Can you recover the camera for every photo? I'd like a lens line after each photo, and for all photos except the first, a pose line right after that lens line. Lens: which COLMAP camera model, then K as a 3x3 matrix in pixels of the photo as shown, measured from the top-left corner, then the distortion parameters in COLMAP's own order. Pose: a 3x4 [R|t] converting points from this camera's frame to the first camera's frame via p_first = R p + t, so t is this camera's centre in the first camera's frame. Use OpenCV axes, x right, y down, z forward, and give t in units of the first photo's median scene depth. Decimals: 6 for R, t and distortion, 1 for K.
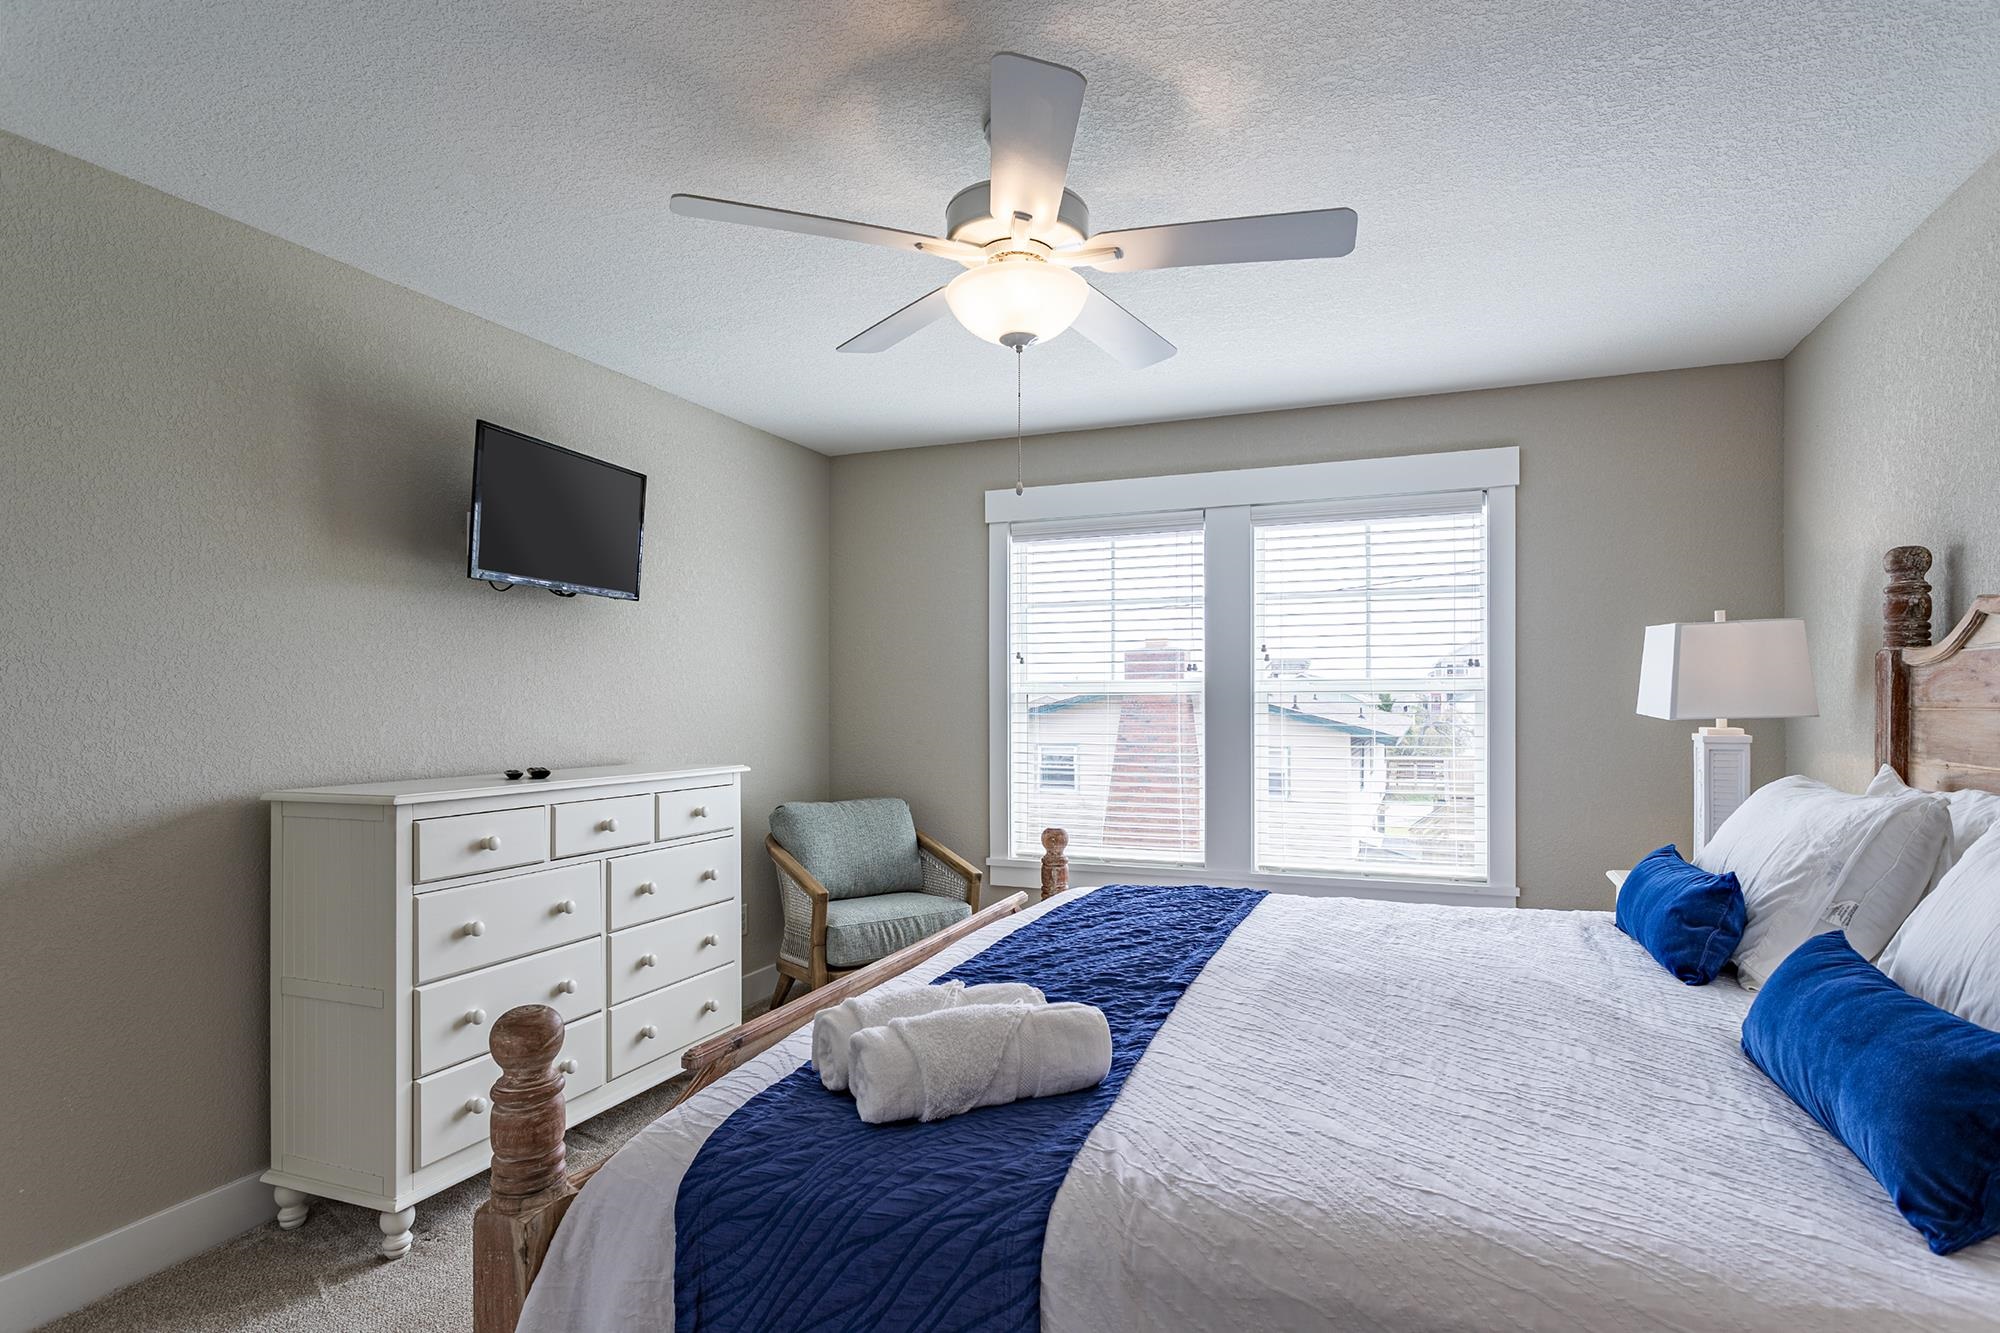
lens RADIAL K [[963.8, 0, 1005.4], [0, 963.8, 708.0], [0, 0, 1]] dist [0.001169, 0.000032]
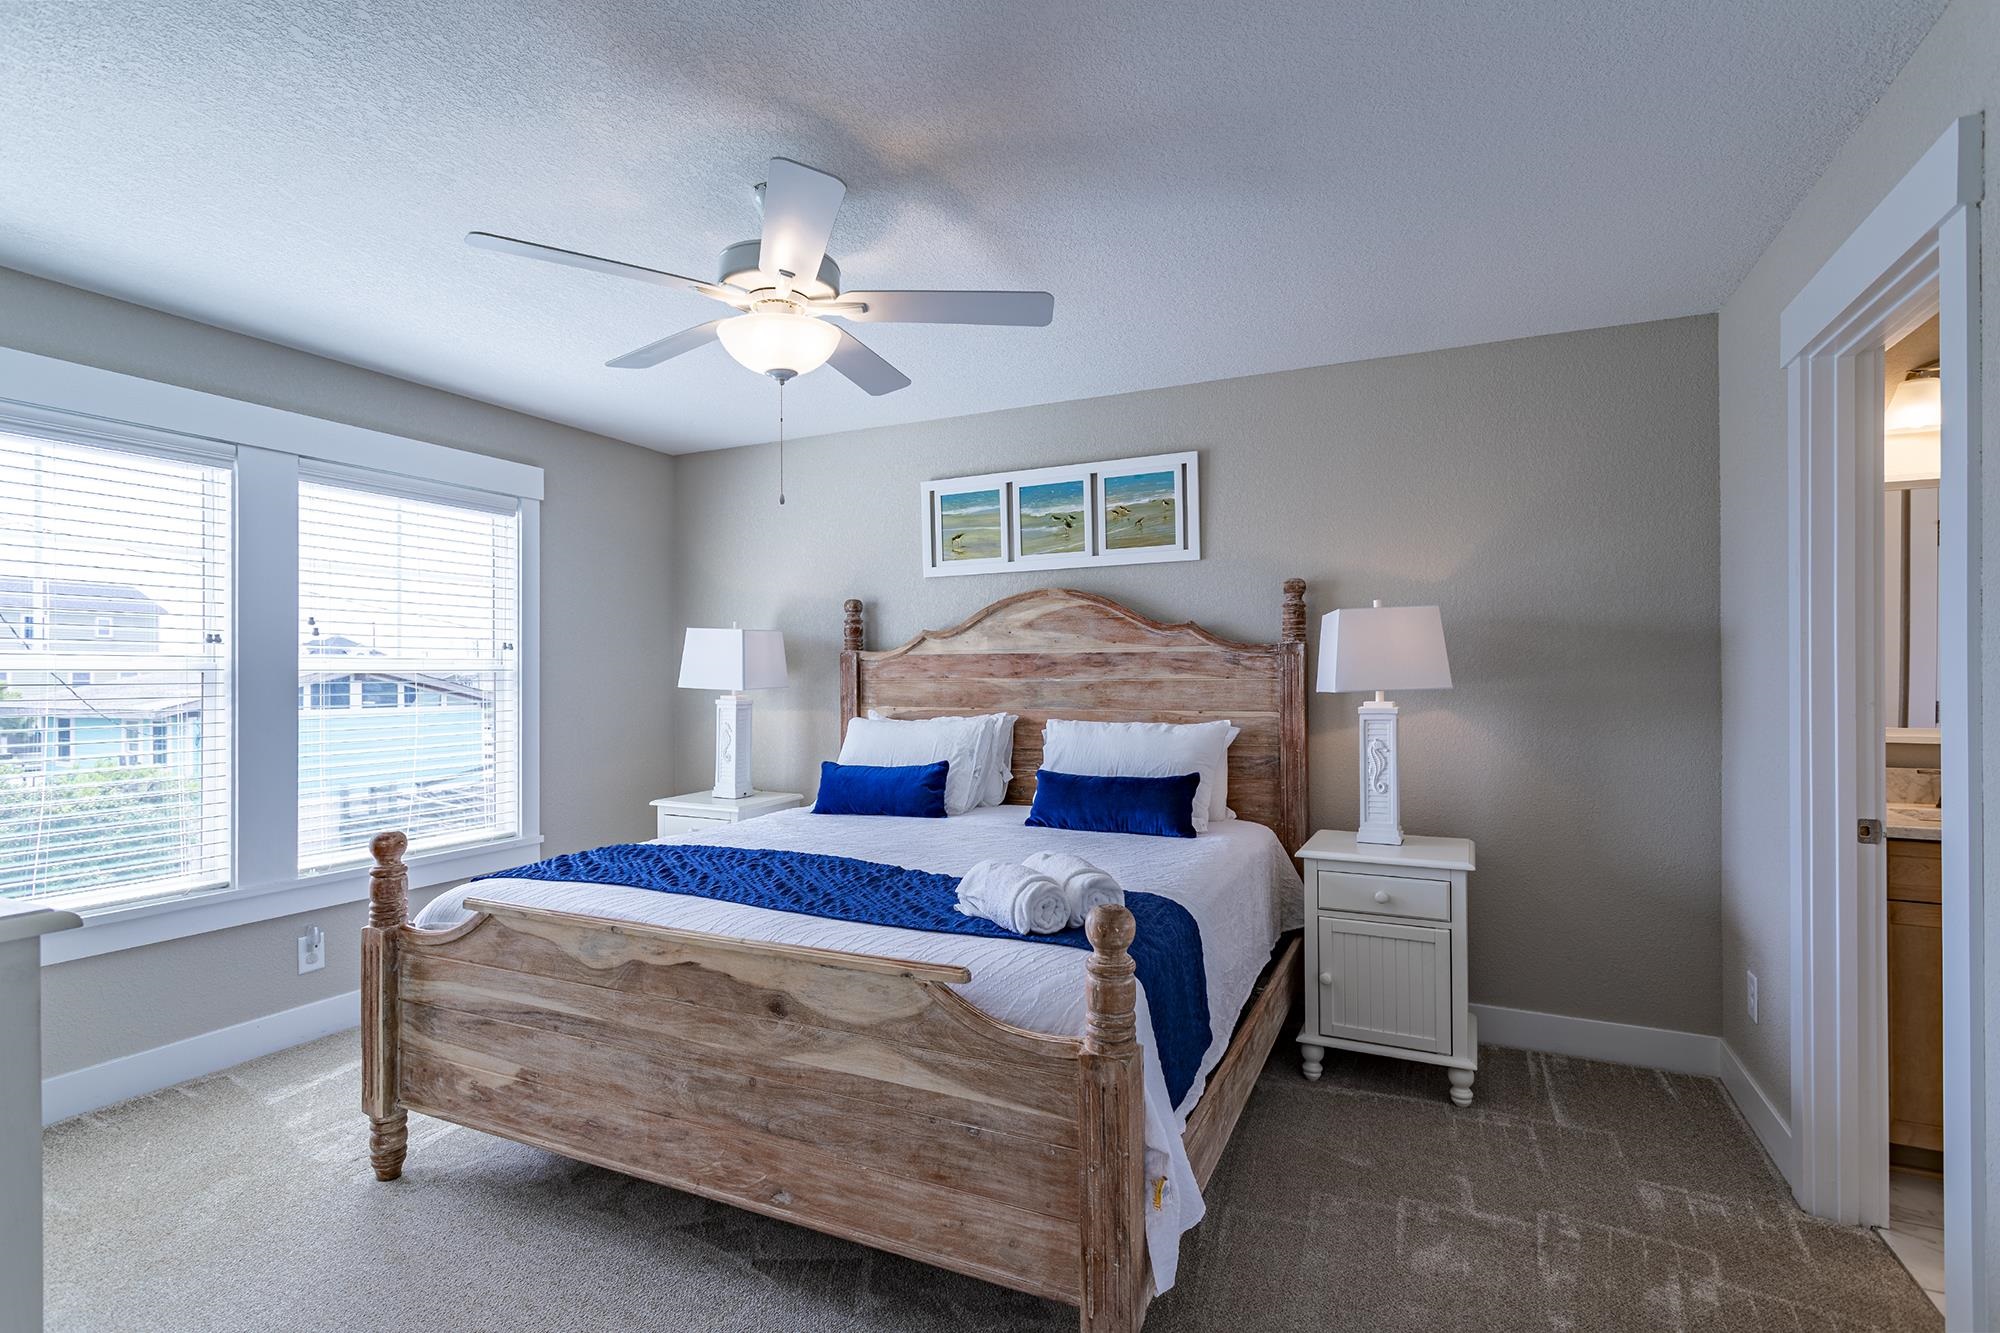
lens RADIAL K [[980.4, 0, 980.0], [0, 980.4, 669.9], [0, 0, 1]] dist [0.000058, -0.000238]
pose [[0.086133, 0.006770, 0.996261, -0.624540], [0.011158, 0.999908, -0.007760, -0.003696], [-0.996221, 0.011784, 0.086050, 0.343303]]
